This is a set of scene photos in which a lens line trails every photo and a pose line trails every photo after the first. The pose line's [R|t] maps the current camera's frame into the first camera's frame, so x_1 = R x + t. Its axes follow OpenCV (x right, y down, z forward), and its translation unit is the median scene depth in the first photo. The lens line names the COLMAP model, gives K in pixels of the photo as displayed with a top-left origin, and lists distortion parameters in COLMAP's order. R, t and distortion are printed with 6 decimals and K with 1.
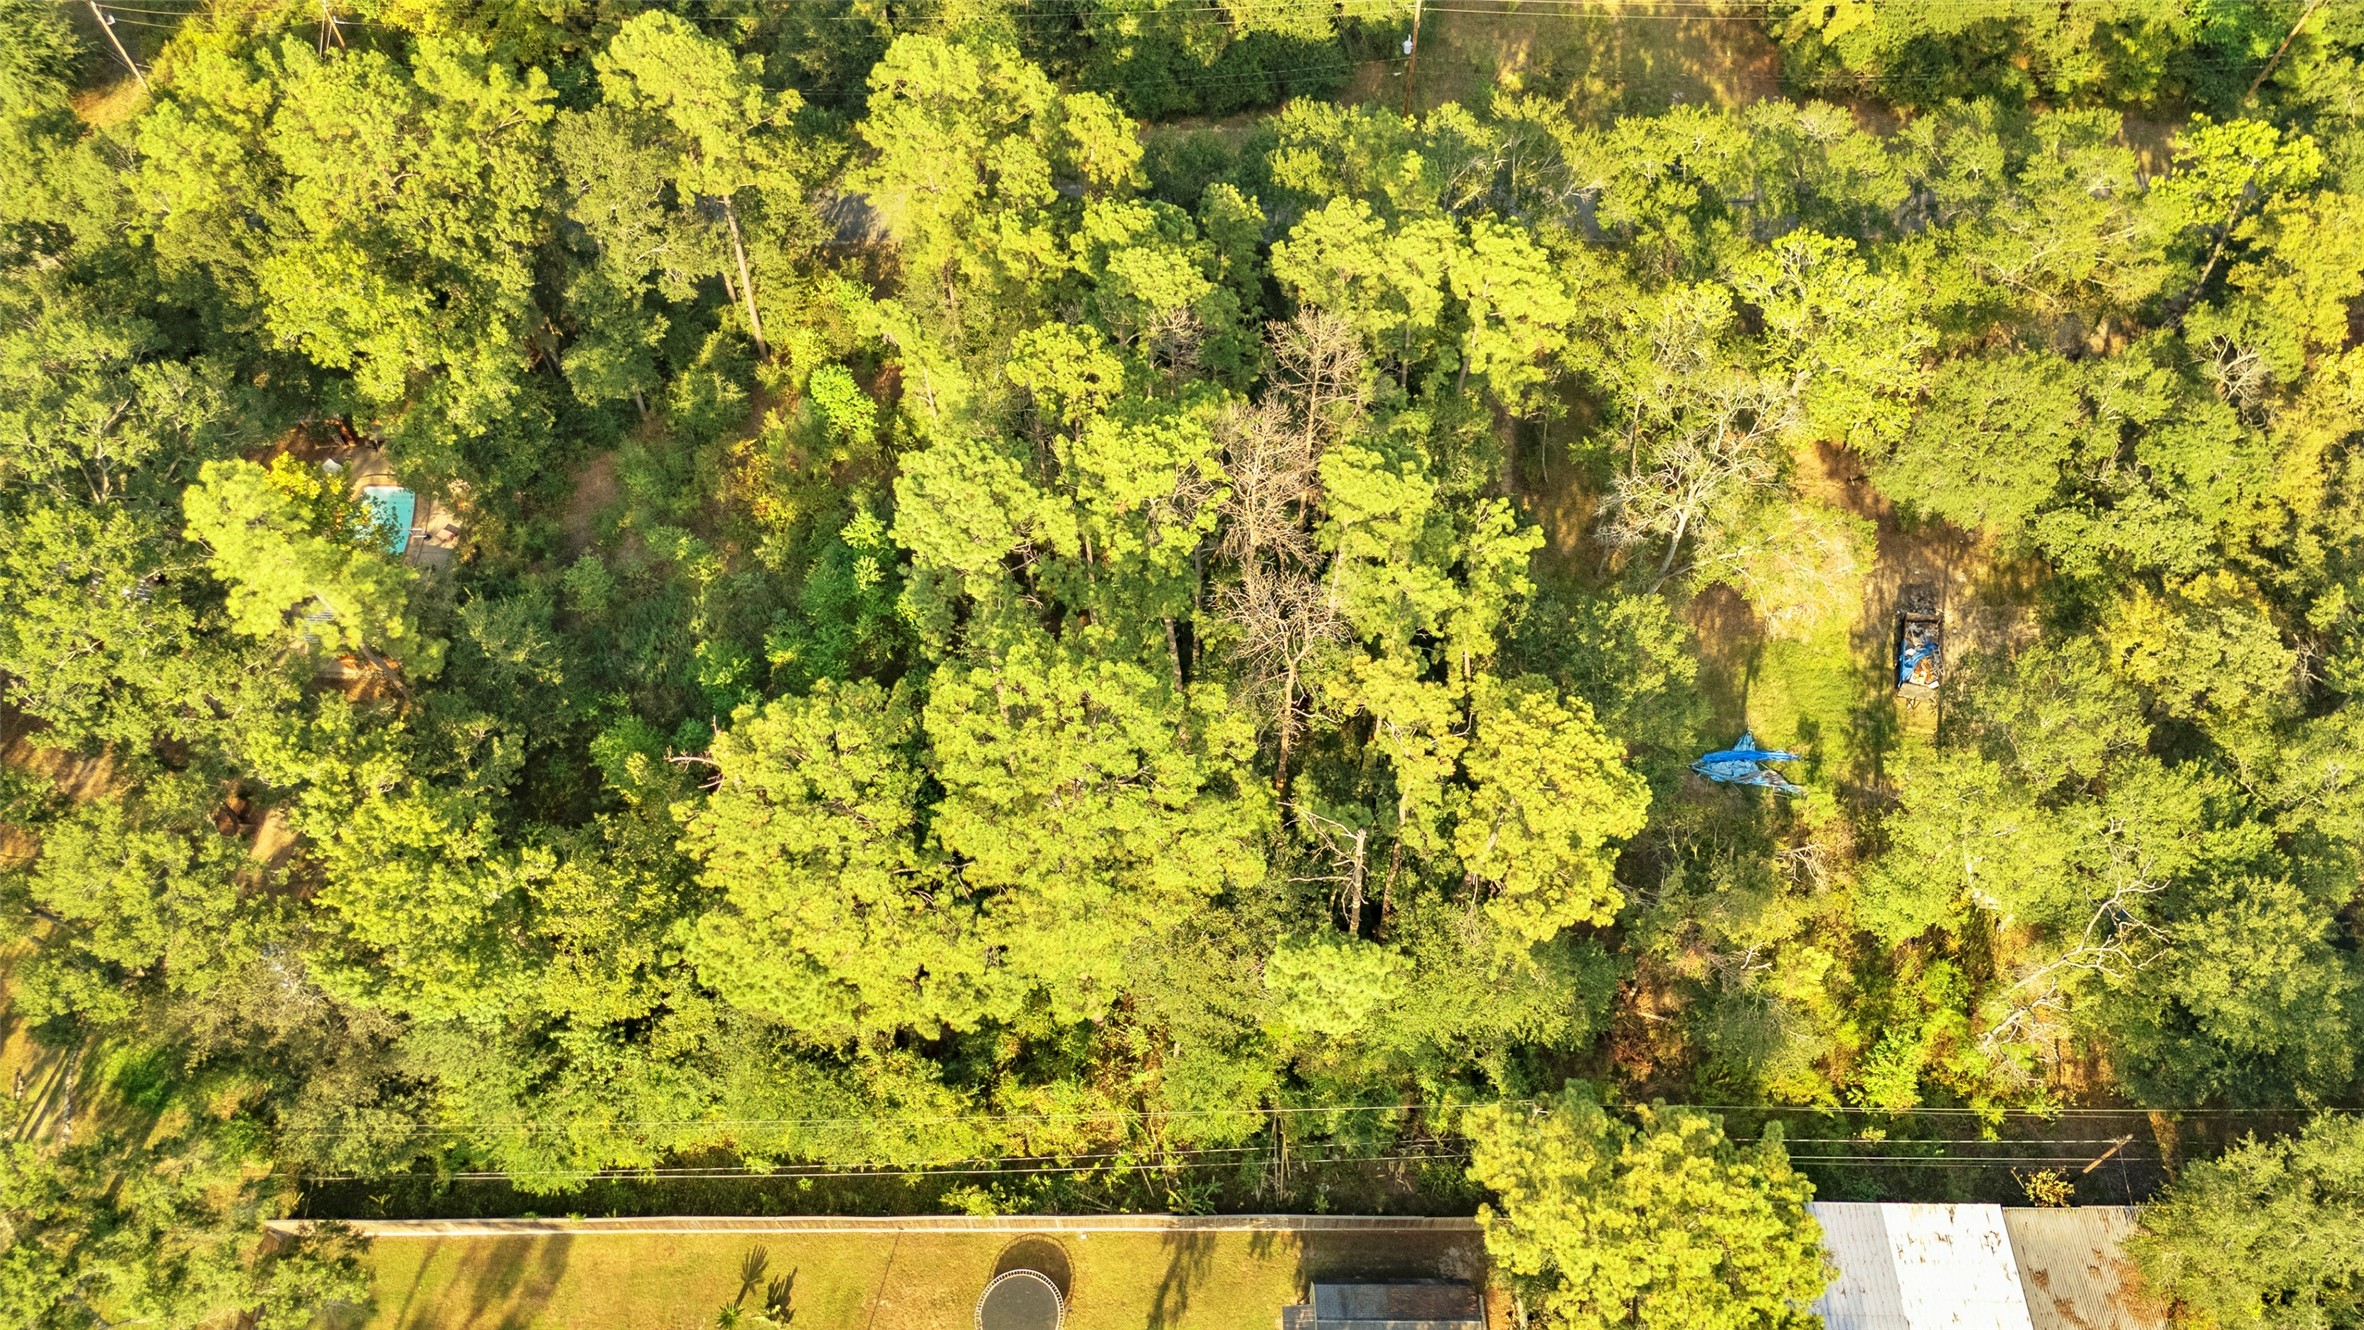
lens RADIAL K [[1705.4, 0, 1157.0], [0, 1705.4, 661.3], [0, 0, 1]] dist [0.090362, 0.000308]
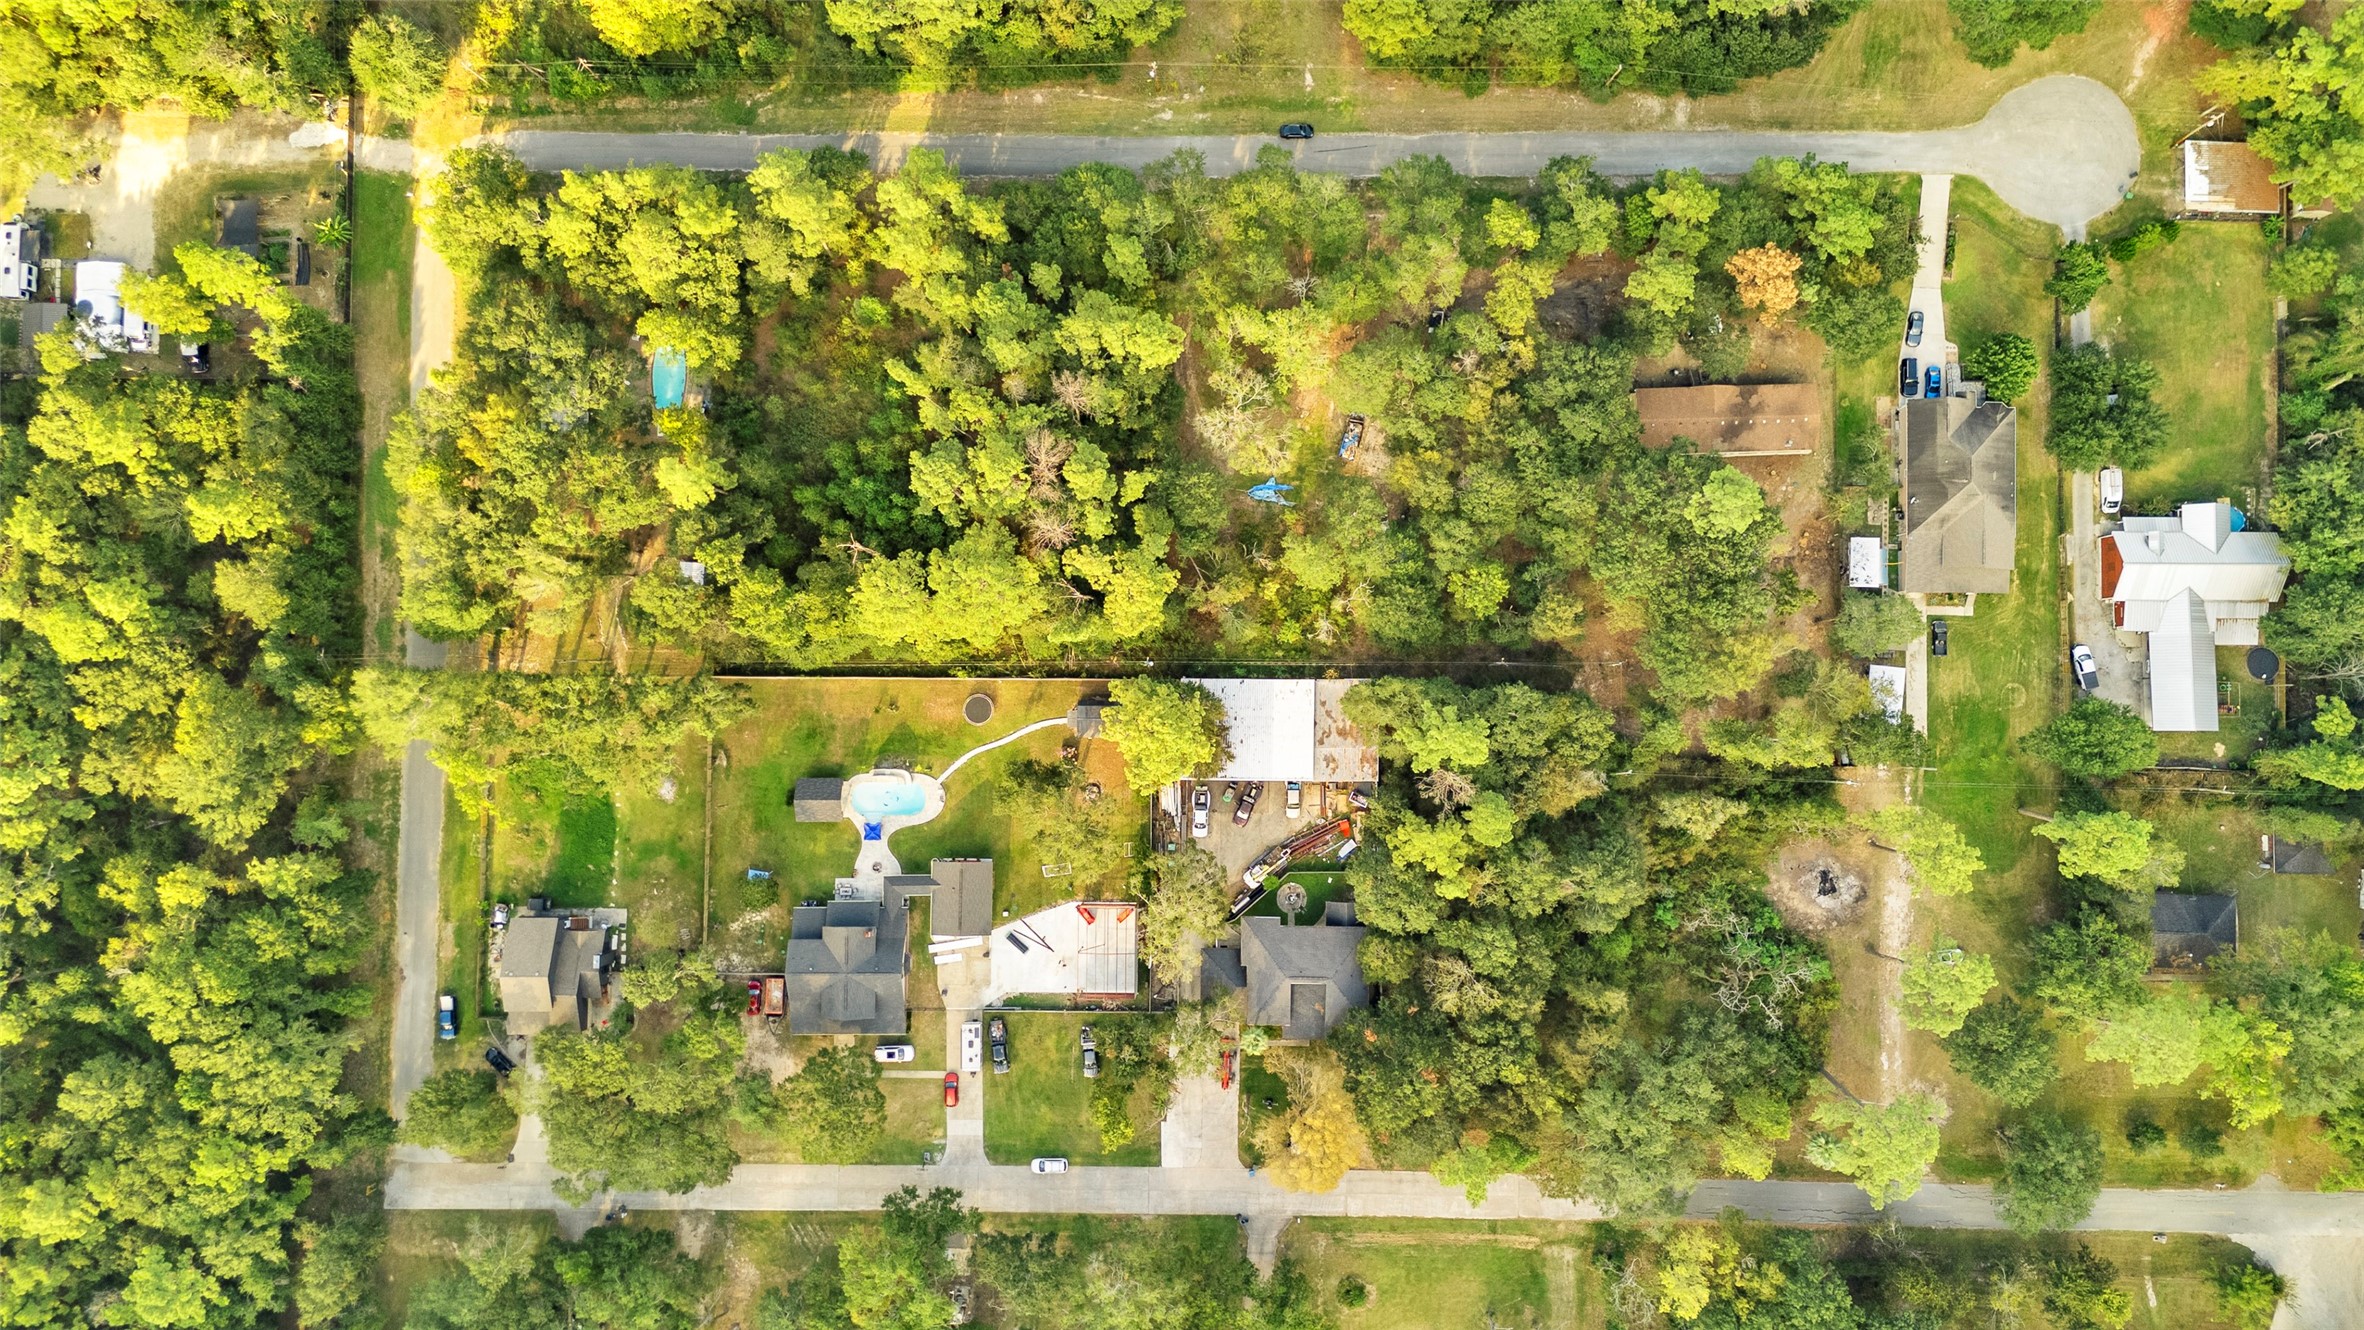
lens RADIAL K [[1705.4, 0, 1157.0], [0, 1705.4, 661.3], [0, 0, 1]] dist [0.090362, 0.000308]
pose [[0.999818, 0.002136, -0.018960, 0.267550], [0.008217, 0.848642, 0.528904, -1.169178], [0.017220, -0.528964, 0.848470, -1.334689]]
